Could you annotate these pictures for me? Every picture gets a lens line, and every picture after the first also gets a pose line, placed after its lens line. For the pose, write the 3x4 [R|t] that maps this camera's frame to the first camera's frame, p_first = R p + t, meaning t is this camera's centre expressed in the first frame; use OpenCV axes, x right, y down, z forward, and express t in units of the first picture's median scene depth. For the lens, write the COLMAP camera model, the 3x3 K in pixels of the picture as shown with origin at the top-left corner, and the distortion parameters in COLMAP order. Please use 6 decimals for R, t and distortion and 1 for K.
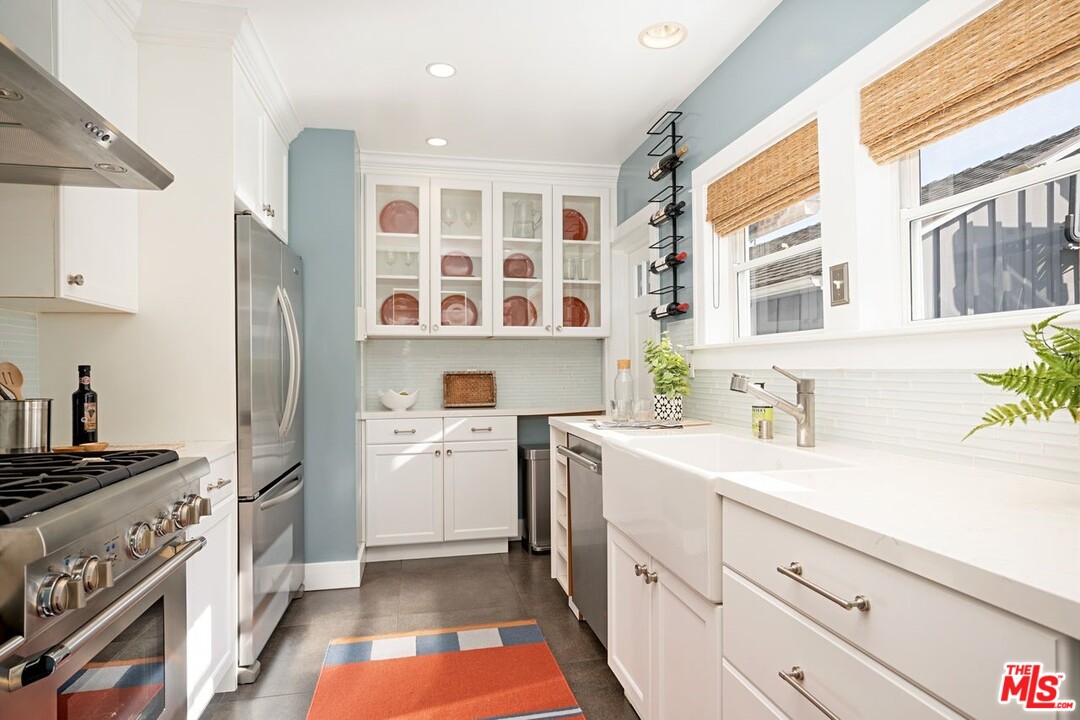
lens RADIAL K [[574.2, 0, 538.8], [0, 574.2, 363.0], [0, 0, 1]] dist [-0.002141, 0.003301]
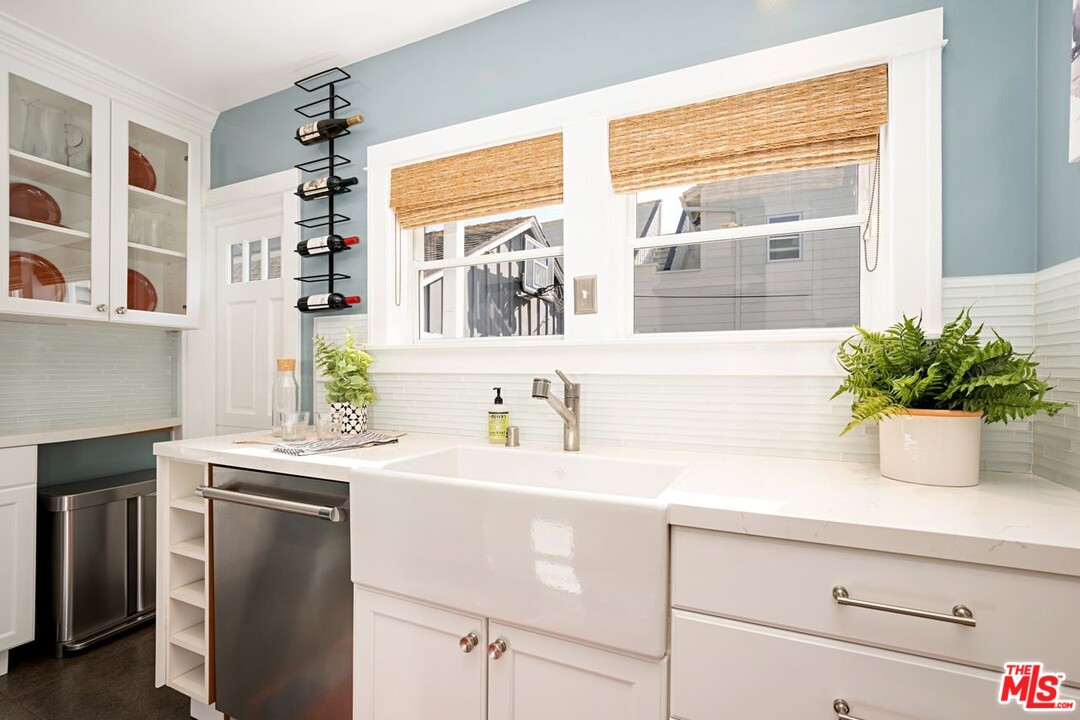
lens RADIAL K [[495.8, 0, 539.2], [0, 495.8, 367.8], [0, 0, 1]] dist [-0.015484, 0.003358]
pose [[0.605849, 0.014169, 0.795454, -0.179528], [-0.016153, 0.999854, -0.005508, 0.004177], [-0.795416, -0.009512, 0.605989, 0.348274]]
